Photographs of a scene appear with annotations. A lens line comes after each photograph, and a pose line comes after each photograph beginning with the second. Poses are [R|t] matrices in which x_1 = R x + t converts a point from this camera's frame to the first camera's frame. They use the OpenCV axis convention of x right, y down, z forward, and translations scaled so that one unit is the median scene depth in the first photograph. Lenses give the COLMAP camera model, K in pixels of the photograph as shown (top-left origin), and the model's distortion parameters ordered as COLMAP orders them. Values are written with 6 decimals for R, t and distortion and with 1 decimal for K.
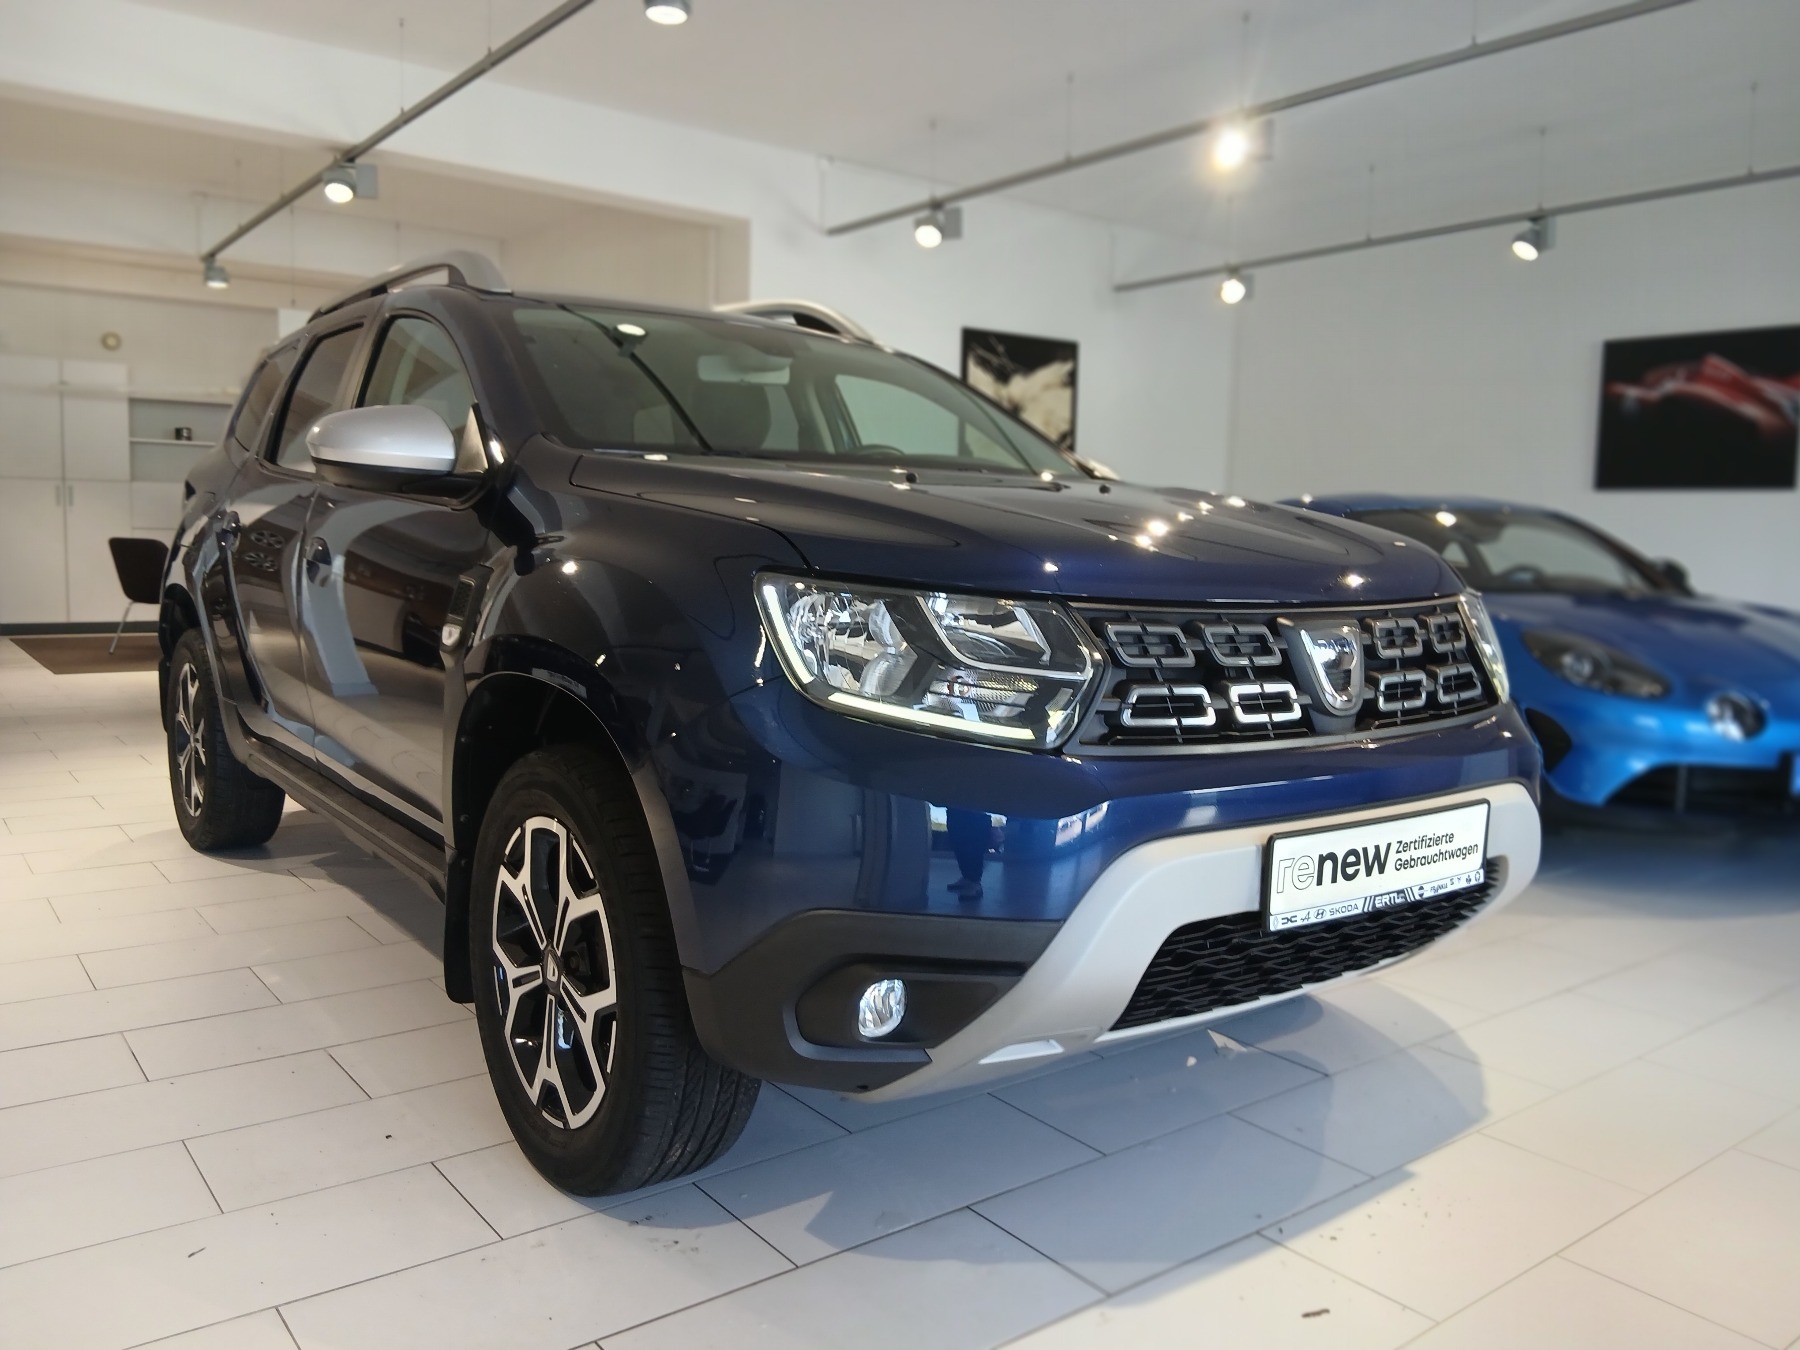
lens RADIAL K [[1369.1, 0, 900.0], [0, 1369.1, 675.0], [0, 0, 1]] dist [0.084455, -0.154425]
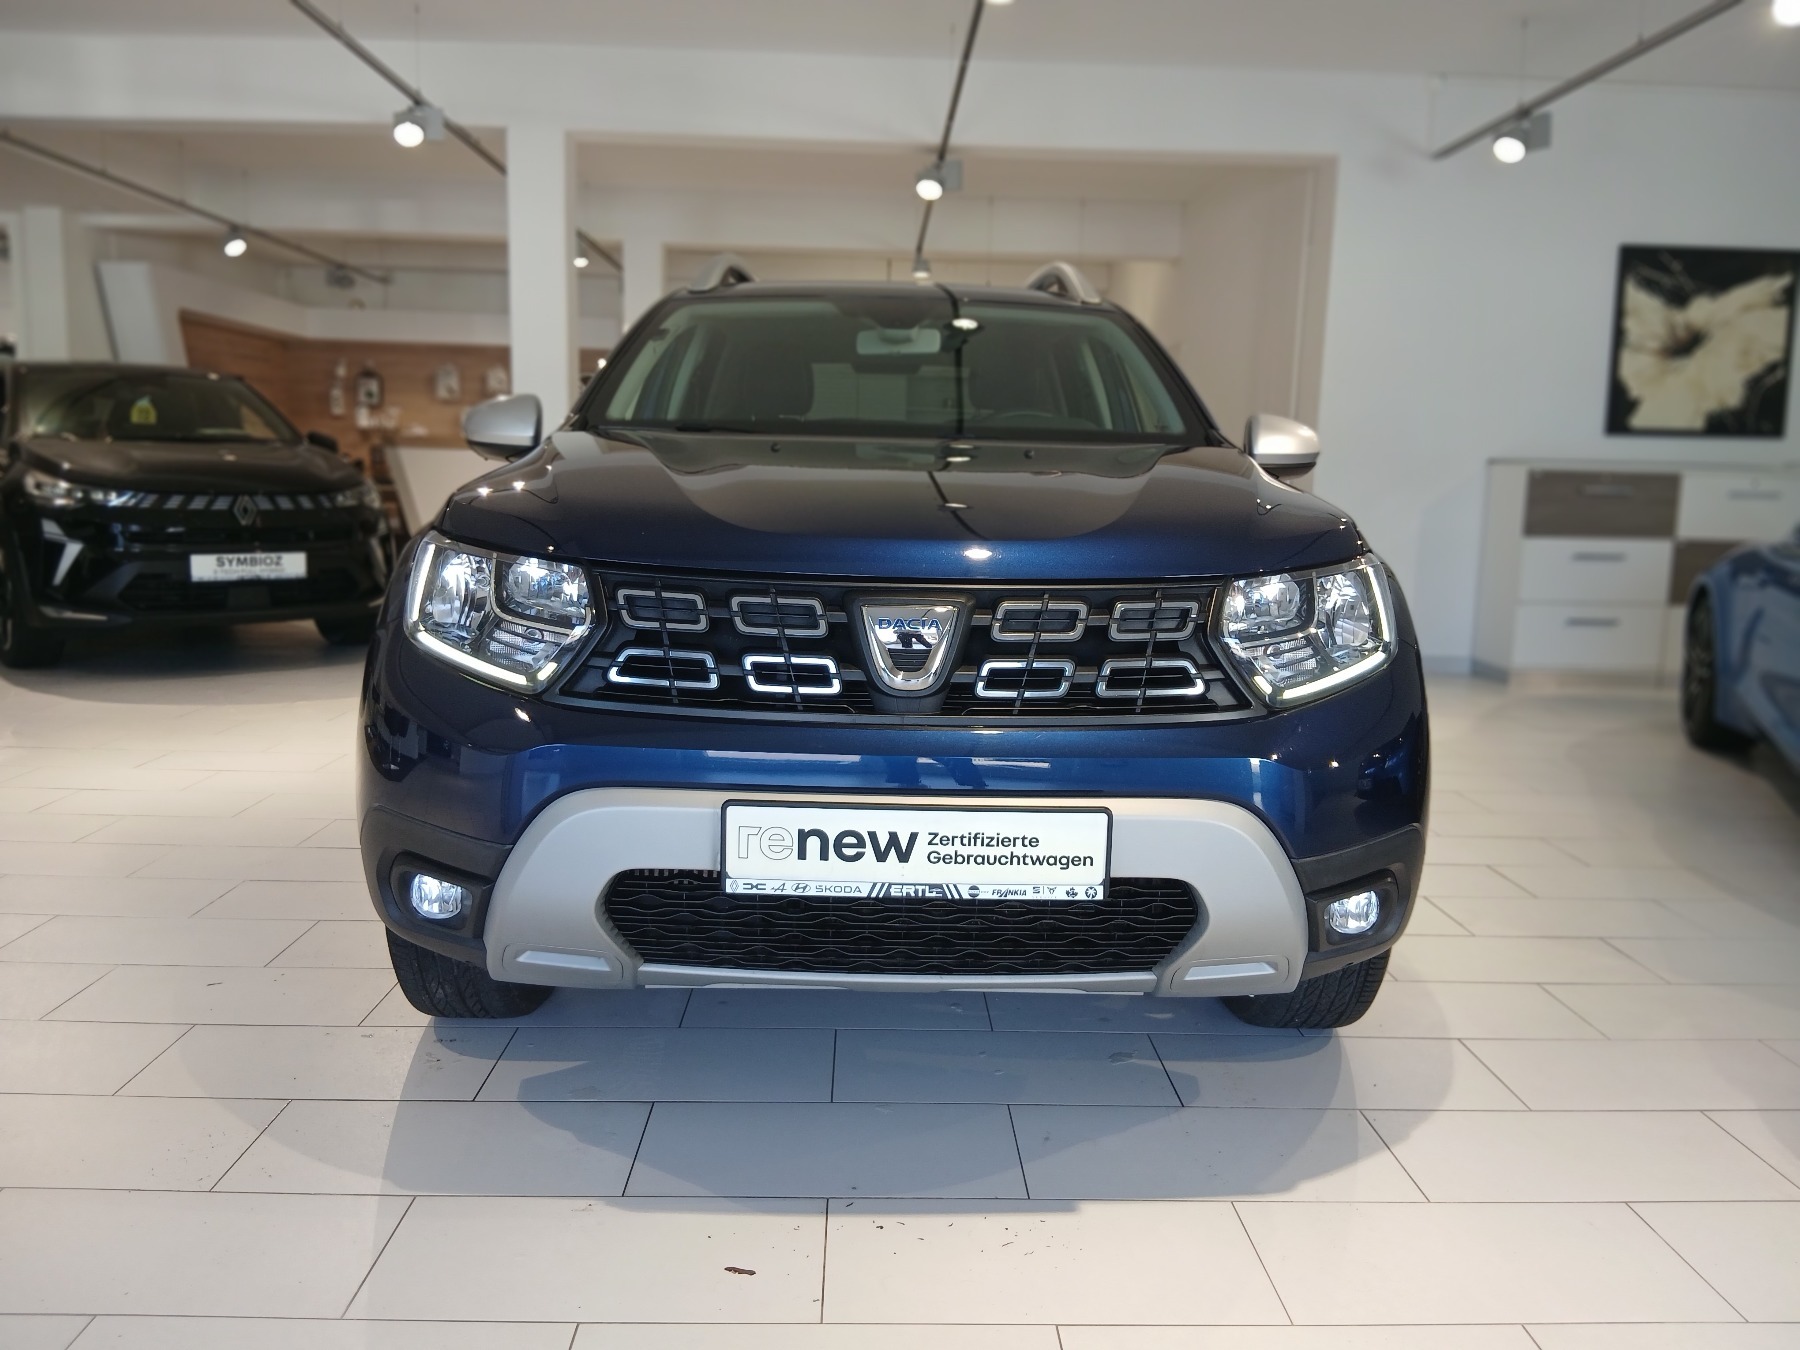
lens RADIAL K [[1359.2, 0, 906.8], [0, 1359.2, 664.2], [0, 0, 1]] dist [0.085144, -0.141796]
pose [[0.809209, 0.079352, -0.582137, 0.864099], [-0.062115, 0.996839, 0.049538, -0.039916], [0.584228, -0.003927, 0.811580, 0.223605]]
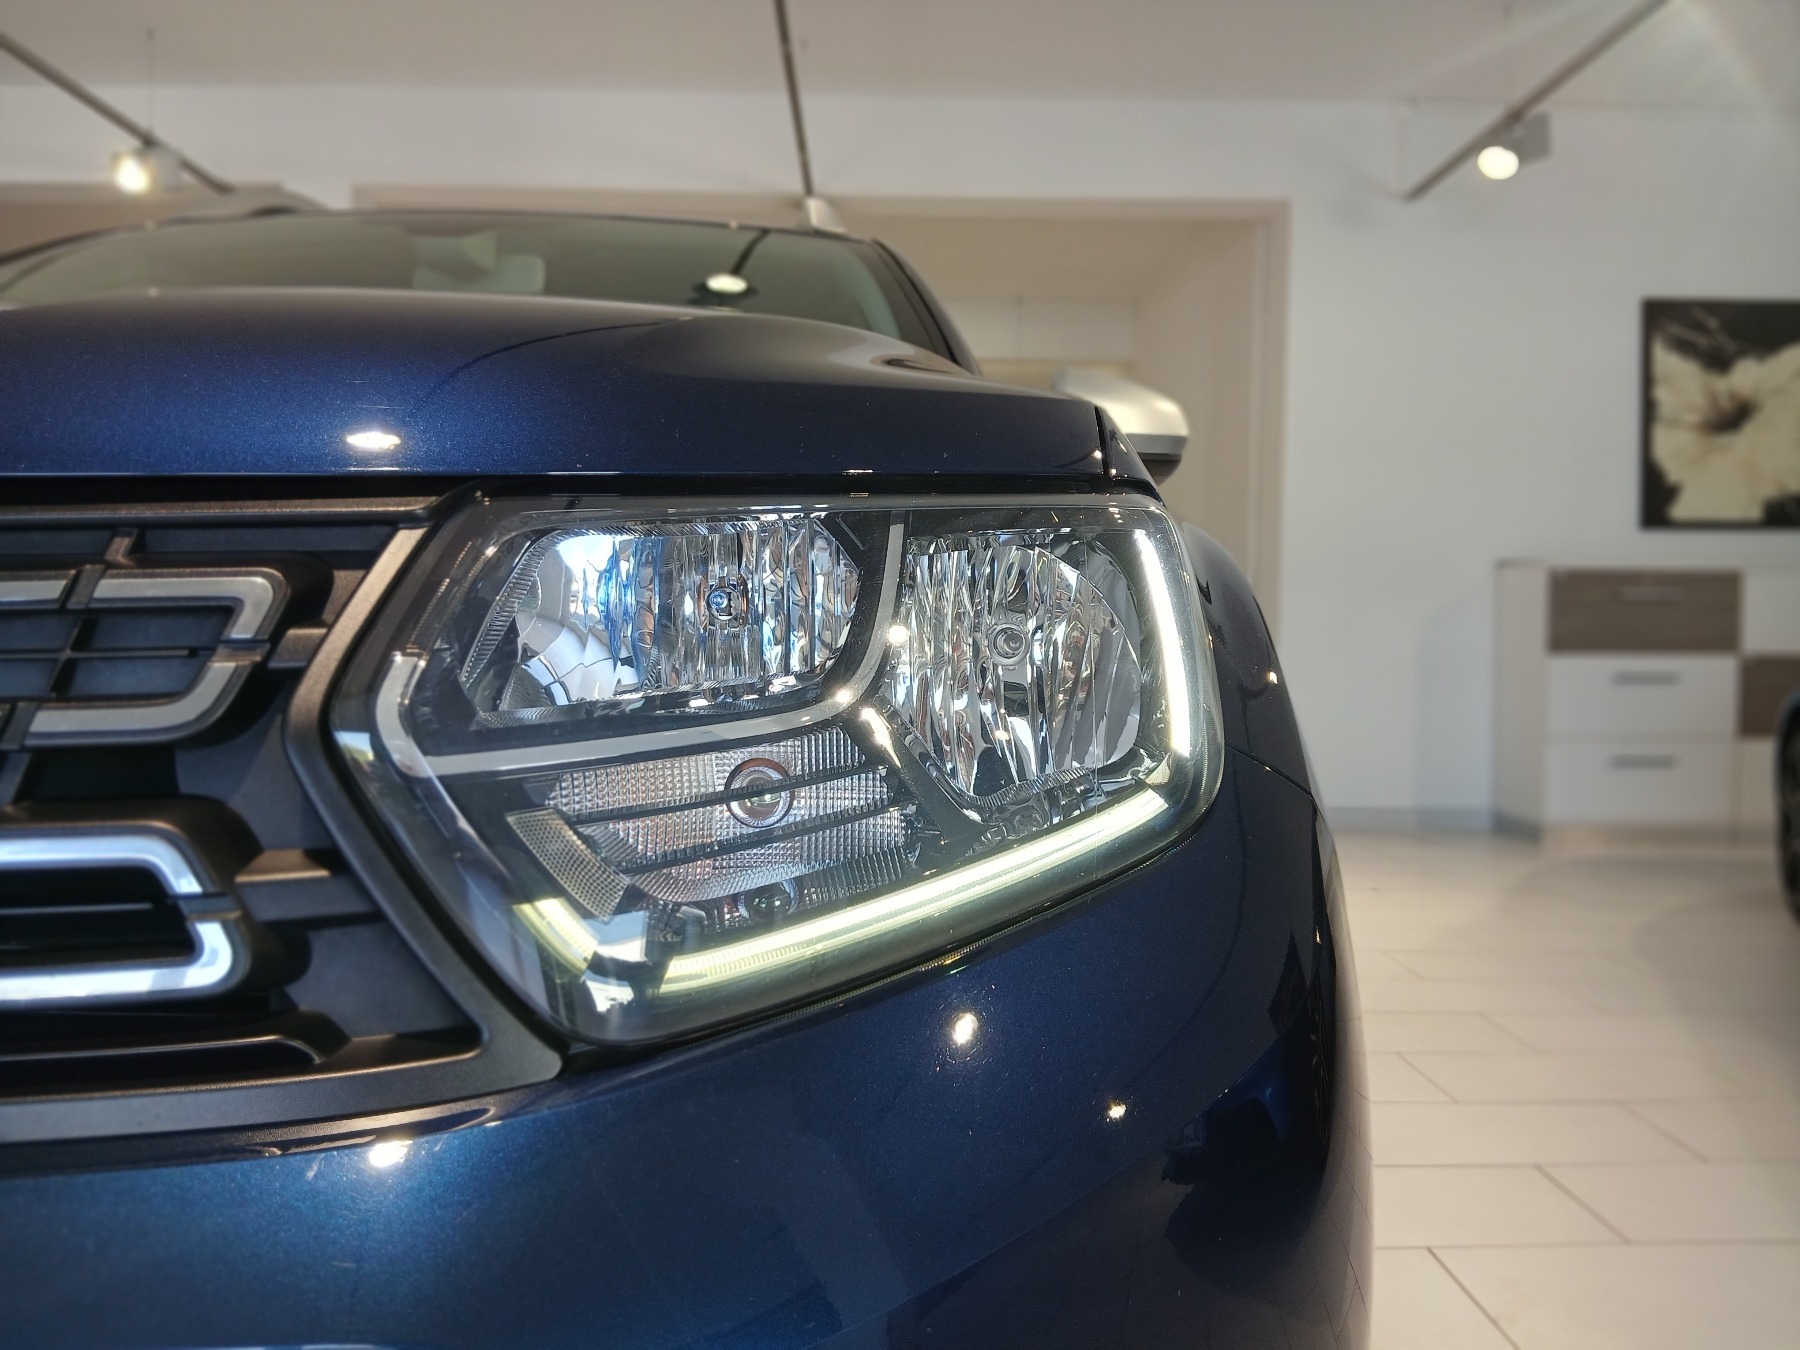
lens RADIAL K [[1369.1, 0, 900.0], [0, 1369.1, 675.0], [0, 0, 1]] dist [0.084455, -0.154425]
pose [[0.802619, 0.003441, -0.596482, 0.684455], [-0.047318, 0.997199, -0.057918, -0.024600], [0.594612, 0.074710, 0.800534, 0.992905]]
